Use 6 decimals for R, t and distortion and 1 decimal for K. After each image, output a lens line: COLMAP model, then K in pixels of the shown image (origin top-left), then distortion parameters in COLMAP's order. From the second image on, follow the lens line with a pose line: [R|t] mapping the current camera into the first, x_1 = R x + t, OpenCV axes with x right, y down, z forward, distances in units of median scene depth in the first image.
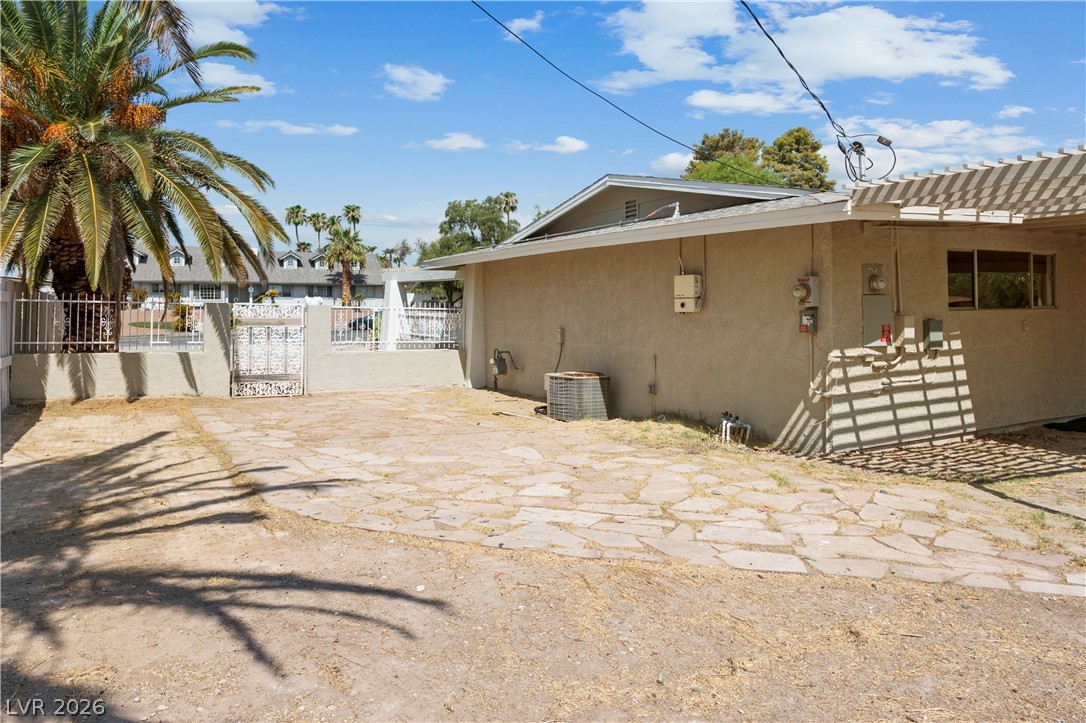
lens RADIAL K [[750.1, 0, 541.4], [0, 750.1, 355.9], [0, 0, 1]] dist [0.011435, 0.001798]
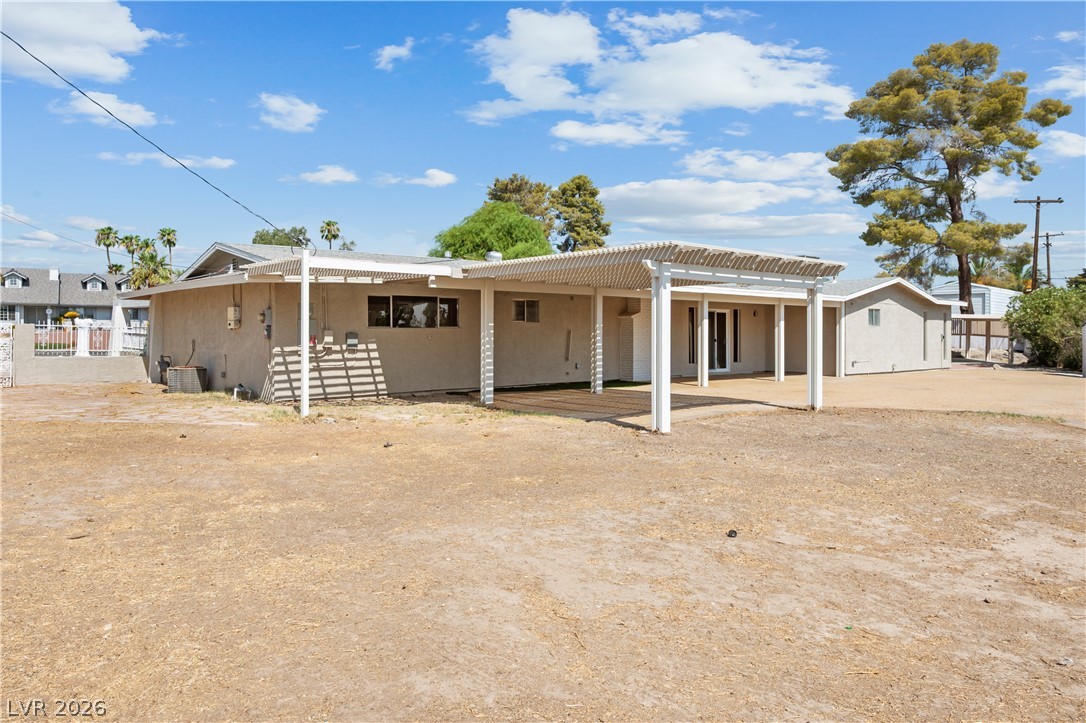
lens RADIAL K [[750.1, 0, 551.0], [0, 750.1, 366.4], [0, 0, 1]] dist [0.011435, 0.001798]
pose [[0.982366, -0.003784, 0.186928, 0.393359], [0.007269, 0.999812, -0.017961, 0.044009], [-0.186825, 0.019003, 0.982209, -0.556637]]
